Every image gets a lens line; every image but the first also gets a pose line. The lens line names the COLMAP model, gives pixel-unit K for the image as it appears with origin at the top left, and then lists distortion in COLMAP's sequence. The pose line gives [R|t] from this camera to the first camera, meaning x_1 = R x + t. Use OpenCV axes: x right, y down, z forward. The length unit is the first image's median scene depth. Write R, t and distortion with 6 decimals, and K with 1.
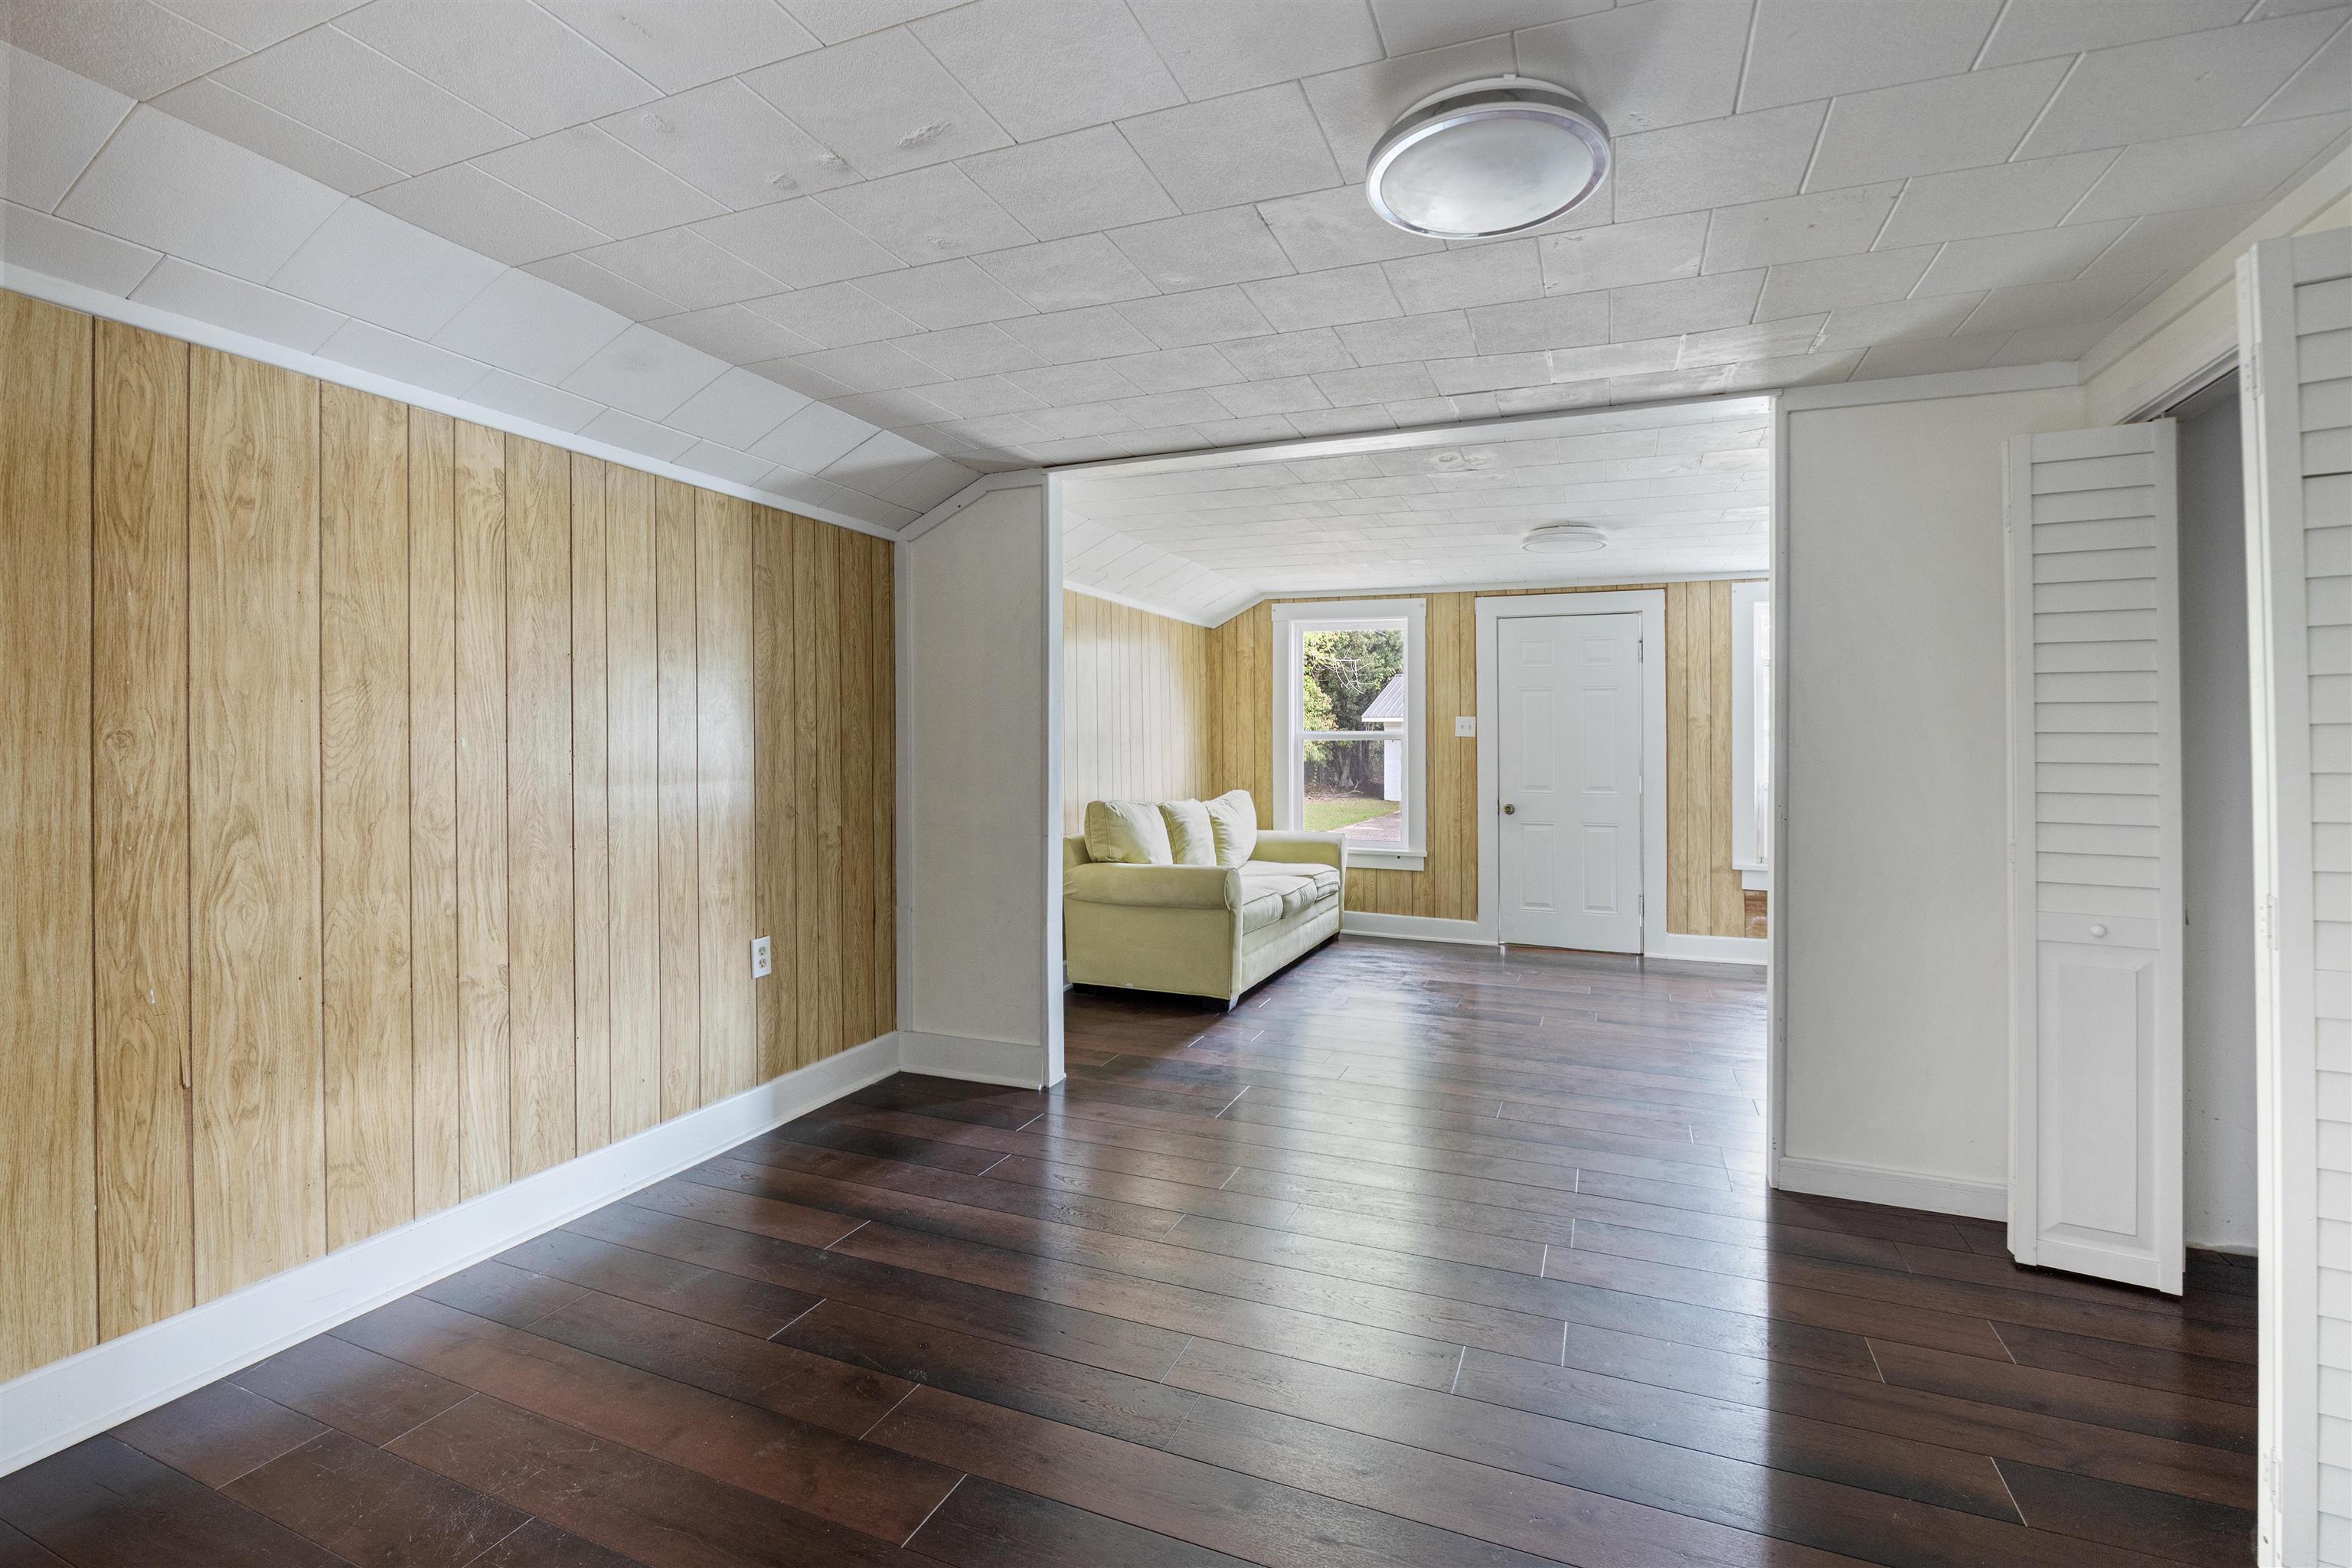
lens RADIAL K [[1045.7, 0, 1215.6], [0, 1045.7, 735.5], [0, 0, 1]] dist [-0.008474, -0.000043]
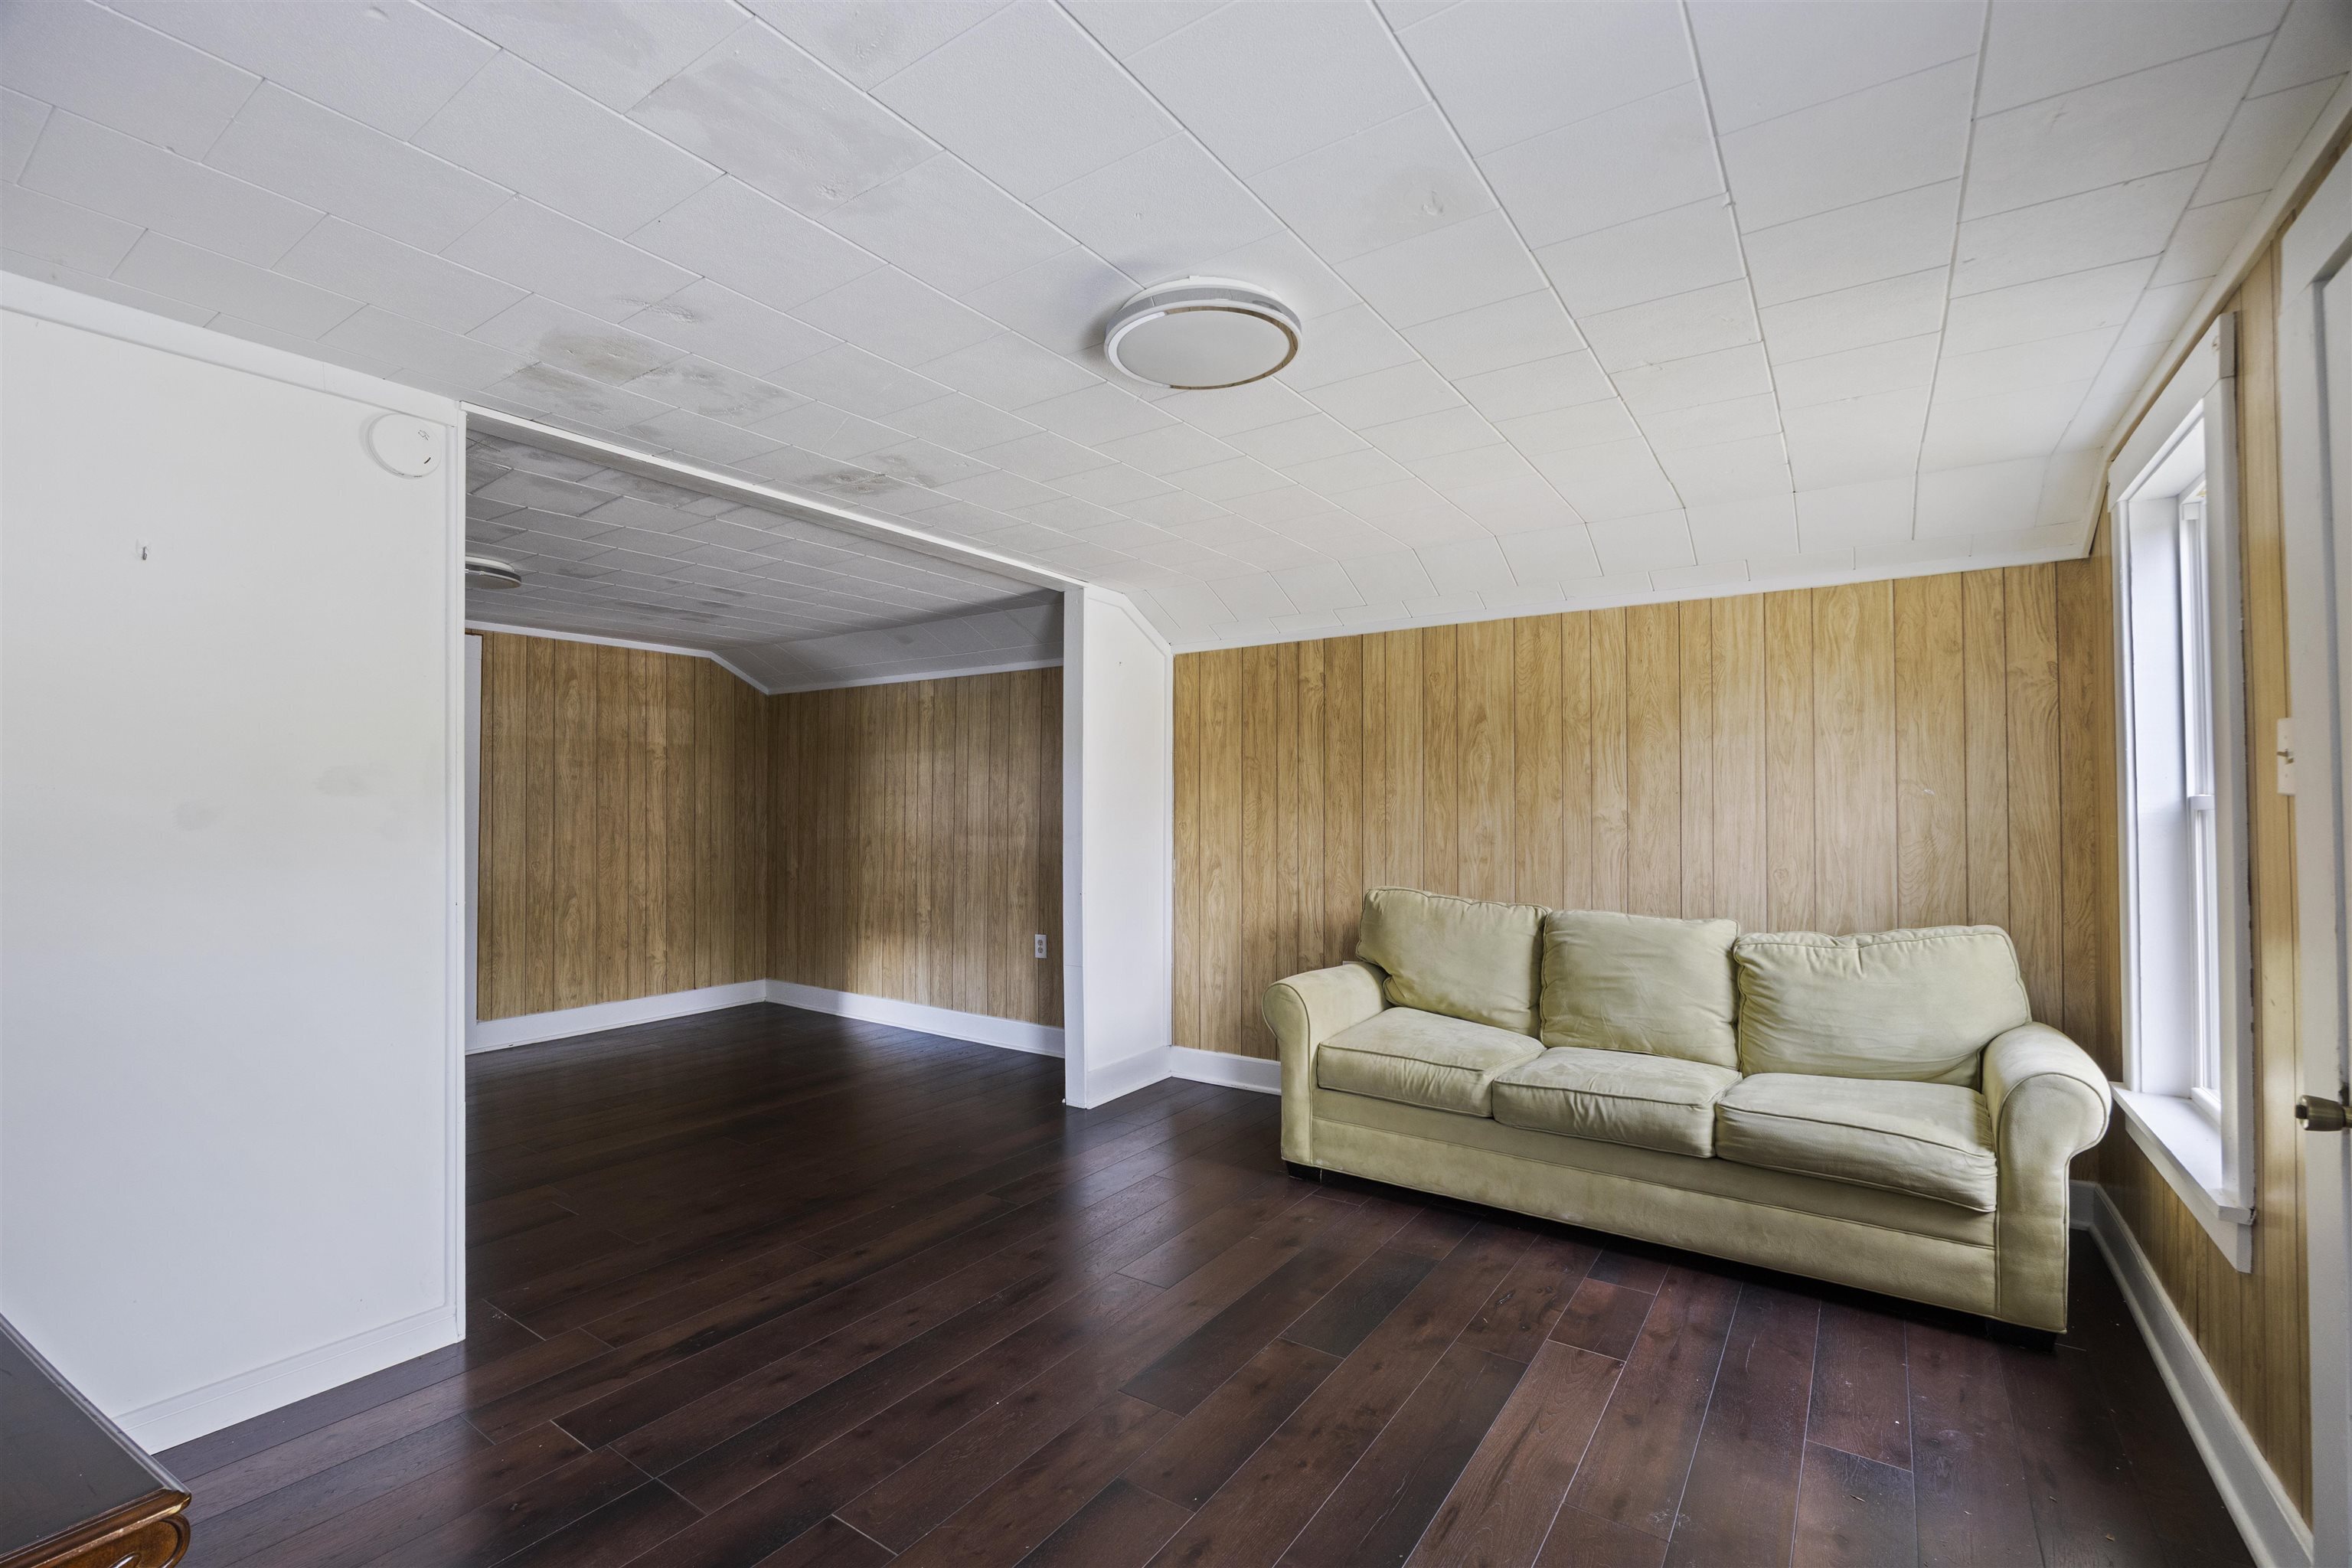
lens RADIAL K [[1045.7, 0, 1187.9], [0, 1045.7, 793.1], [0, 0, 1]] dist [-0.008474, -0.000043]
pose [[-0.223113, -0.009623, -0.974745, 0.539150], [0.007112, 0.999909, -0.011499, -0.003582], [0.974767, -0.009498, -0.223024, 0.771120]]
